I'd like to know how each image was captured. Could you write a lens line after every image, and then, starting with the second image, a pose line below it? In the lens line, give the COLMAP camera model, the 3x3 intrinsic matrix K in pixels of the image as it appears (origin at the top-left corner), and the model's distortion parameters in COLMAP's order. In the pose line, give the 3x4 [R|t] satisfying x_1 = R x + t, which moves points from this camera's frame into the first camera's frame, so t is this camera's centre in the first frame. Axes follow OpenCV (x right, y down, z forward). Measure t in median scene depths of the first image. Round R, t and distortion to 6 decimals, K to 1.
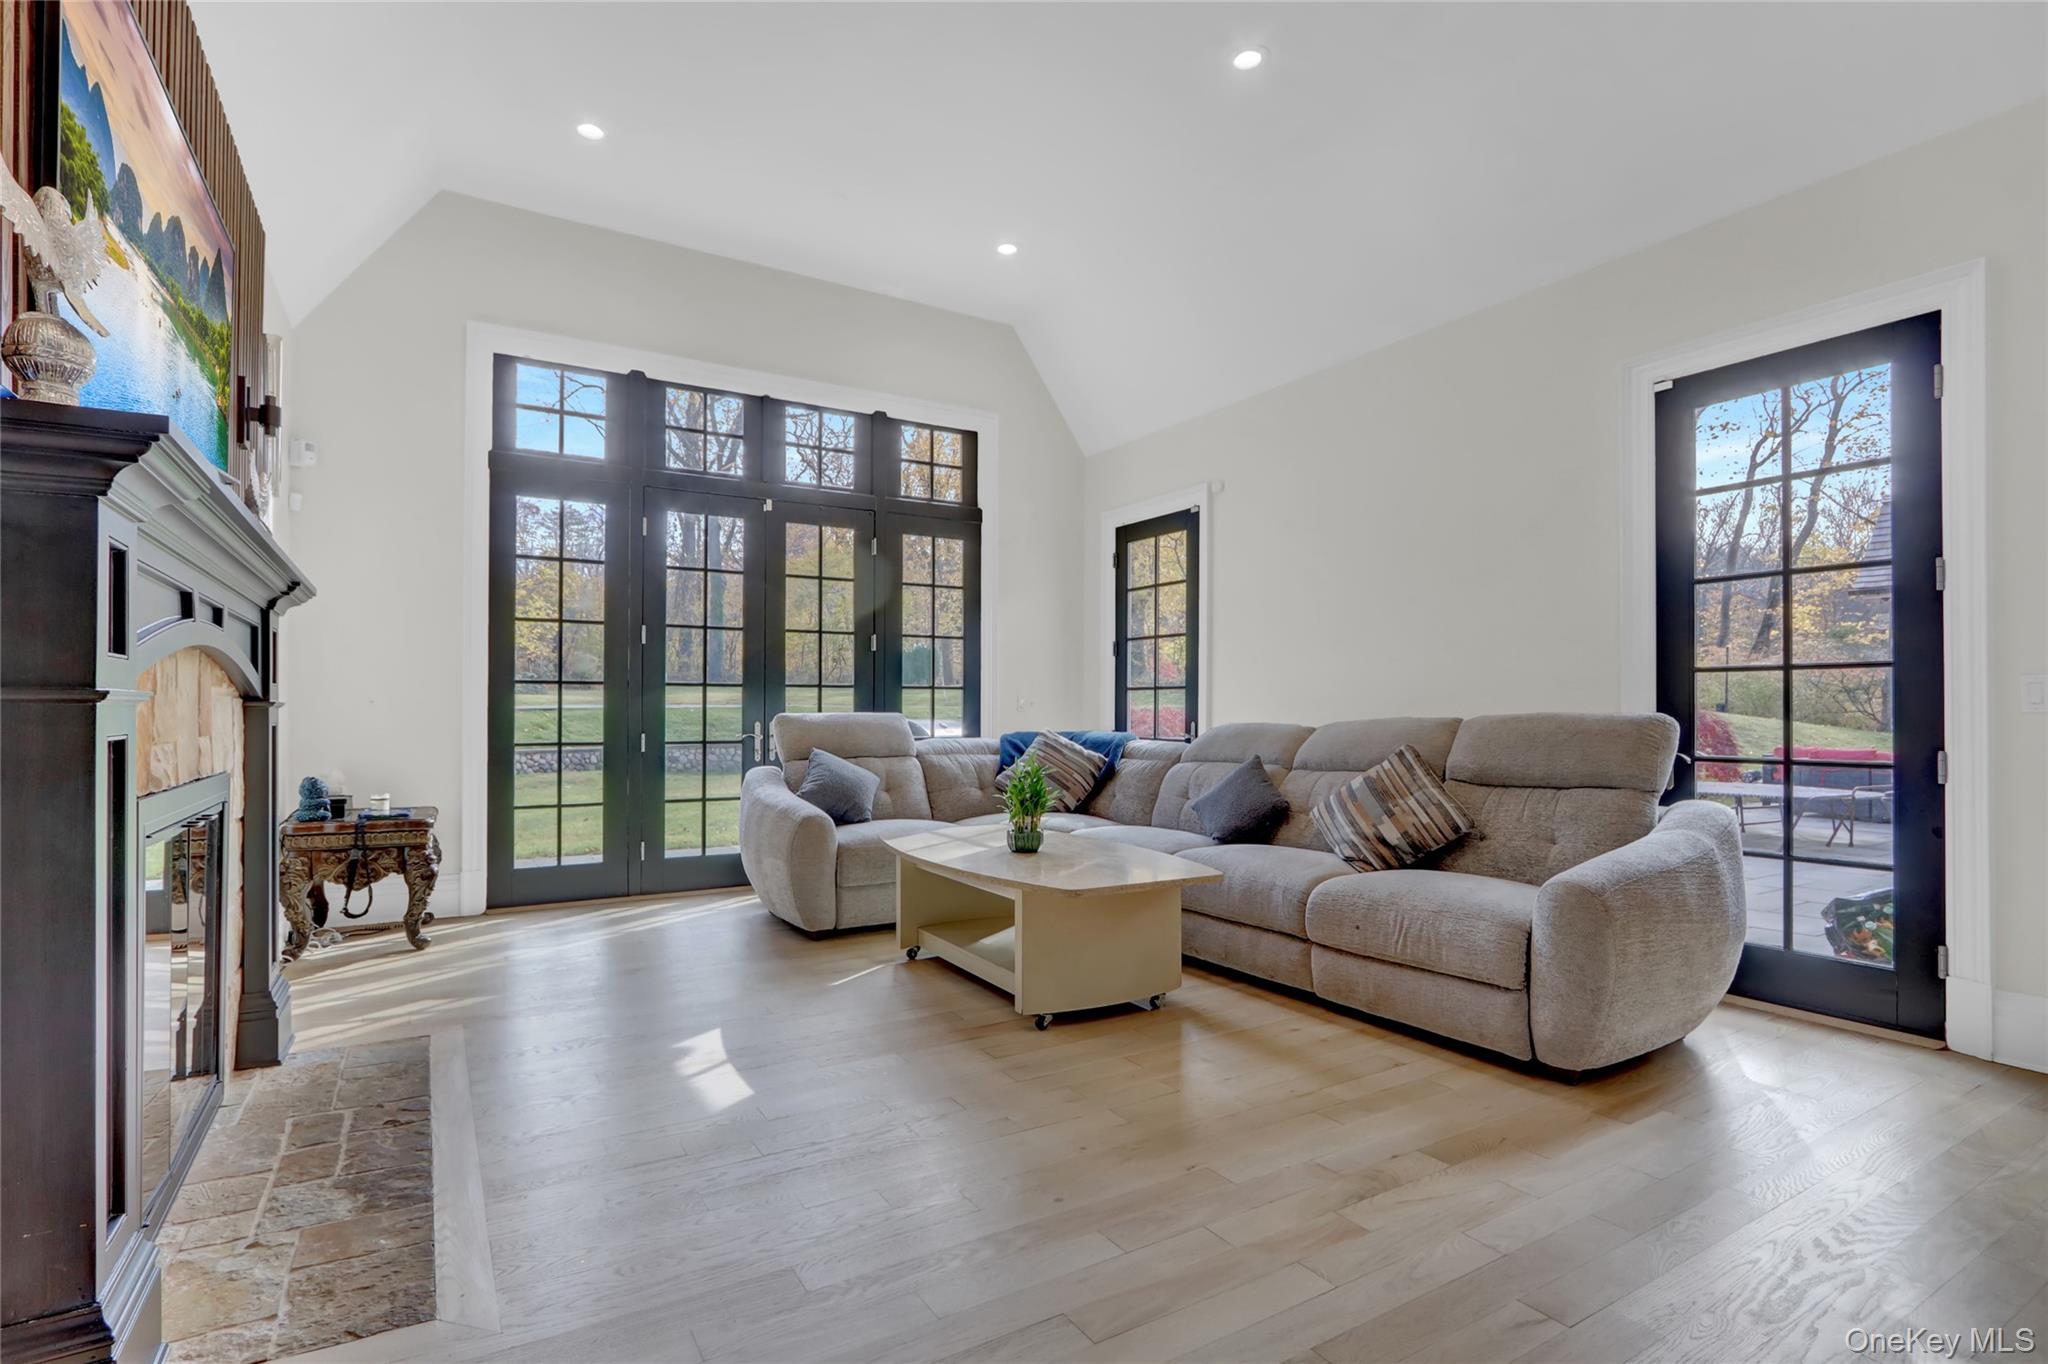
lens RADIAL K [[974.6, 0, 1007.4], [0, 974.6, 703.2], [0, 0, 1]] dist [-0.013499, 0.000079]
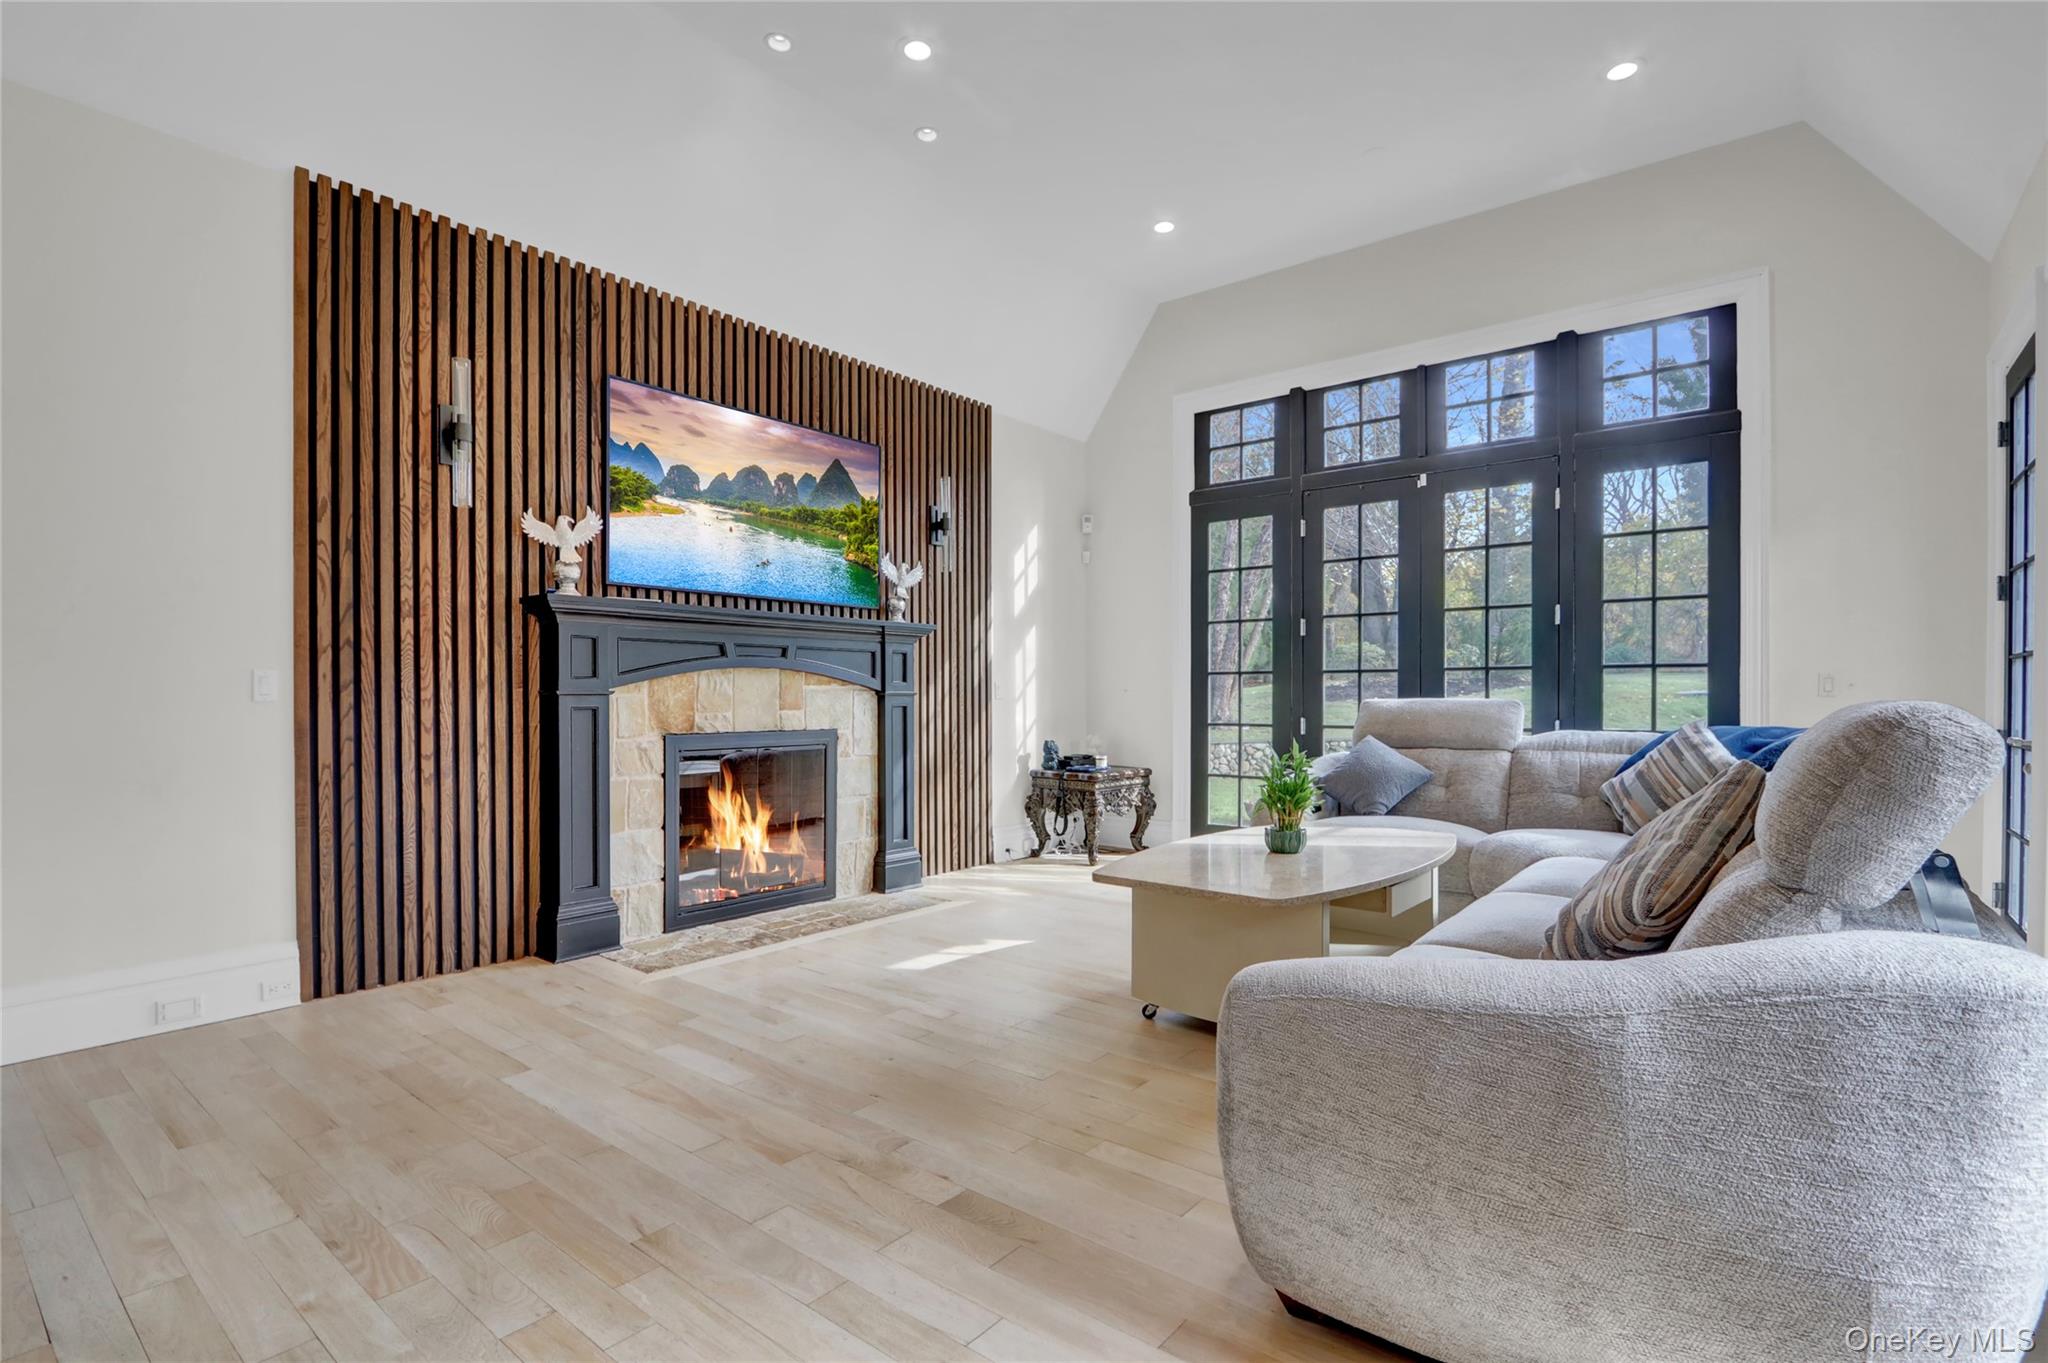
lens RADIAL K [[974.6, 0, 1005.9], [0, 974.6, 698.6], [0, 0, 1]] dist [-0.013499, 0.000079]
pose [[0.342326, 0.000564, -0.939581, 0.539256], [0.008358, 0.999958, 0.003646, 0.003178], [0.939544, -0.009101, 0.342307, 0.309922]]
